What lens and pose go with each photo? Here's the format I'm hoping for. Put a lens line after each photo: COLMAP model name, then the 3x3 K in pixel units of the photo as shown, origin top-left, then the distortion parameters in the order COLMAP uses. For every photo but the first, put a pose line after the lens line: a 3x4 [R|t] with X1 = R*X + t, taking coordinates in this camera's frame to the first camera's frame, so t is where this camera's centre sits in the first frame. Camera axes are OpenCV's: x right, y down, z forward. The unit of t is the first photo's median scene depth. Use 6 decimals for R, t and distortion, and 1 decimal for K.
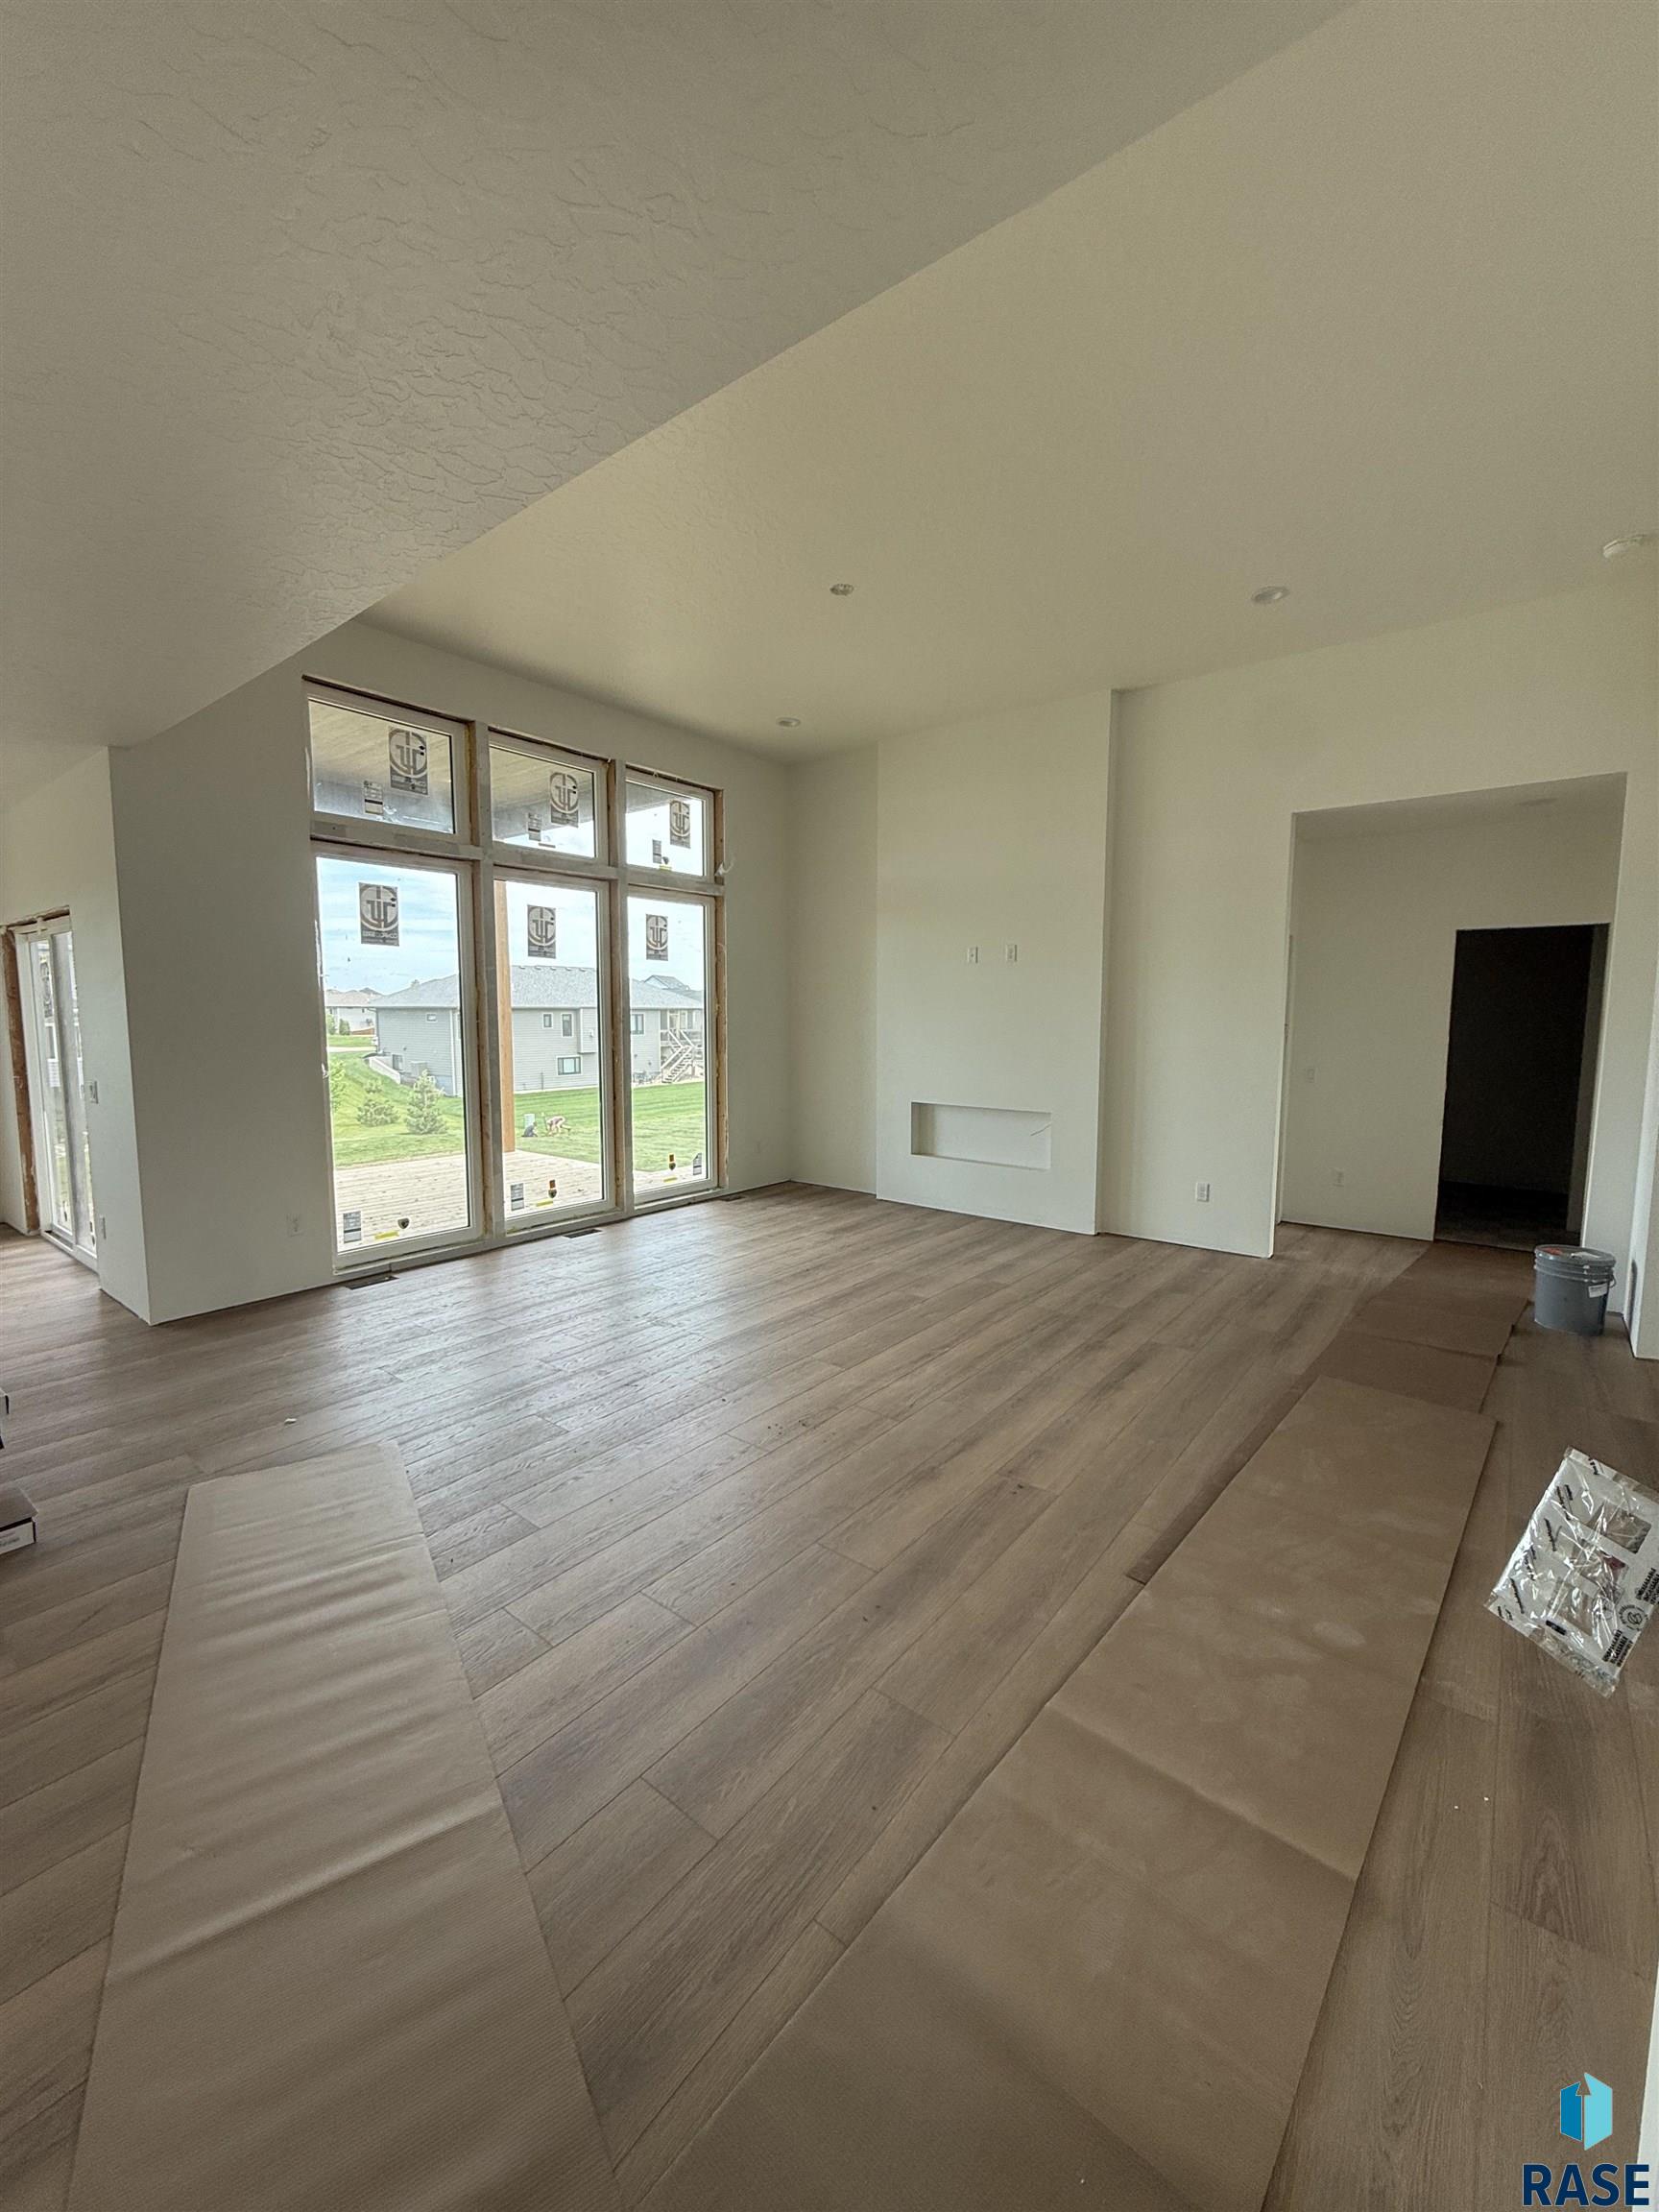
lens RADIAL K [[894.4, 0, 829.5], [0, 894.4, 1106.0], [0, 0, 1]] dist [-0.001418, 0.000050]
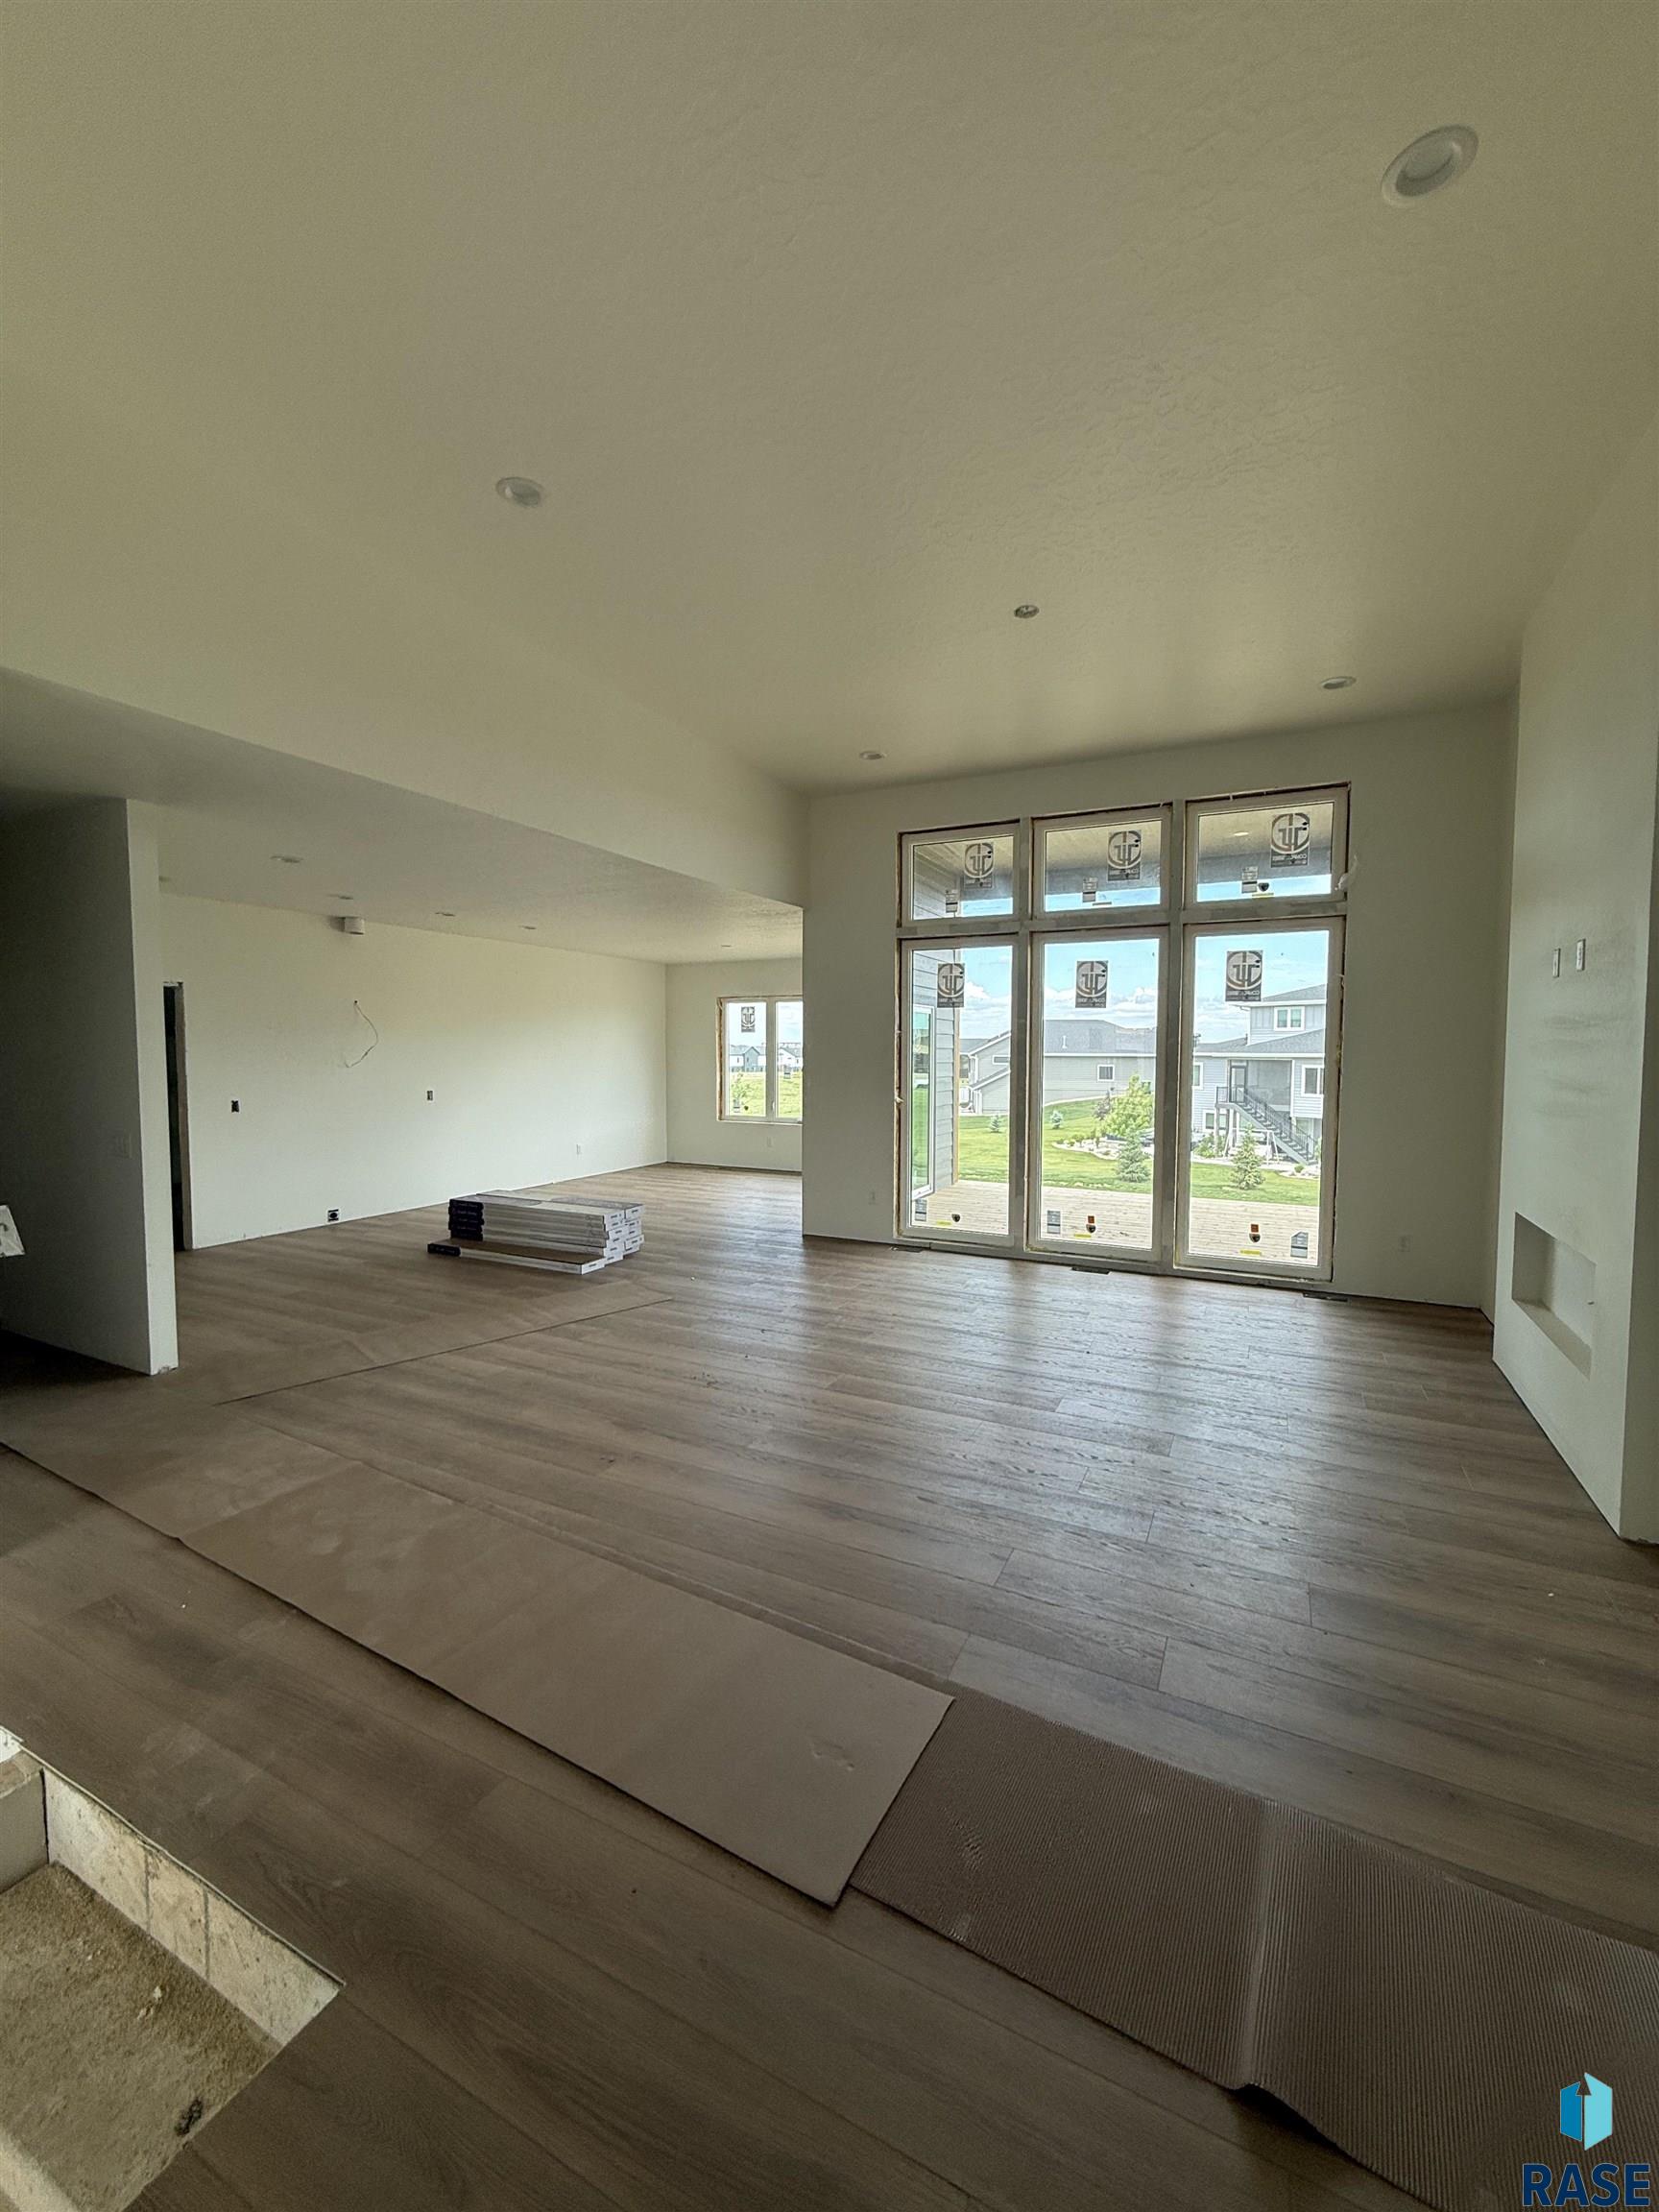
lens RADIAL K [[886.4, 0, 829.5], [0, 886.4, 1106.0], [0, 0, 1]] dist [-0.014949, -0.000098]
pose [[0.188491, 0.058649, -0.980322, 0.686903], [-0.109144, 0.993282, 0.038439, -0.055906], [0.975991, 0.099751, 0.193626, 0.505632]]
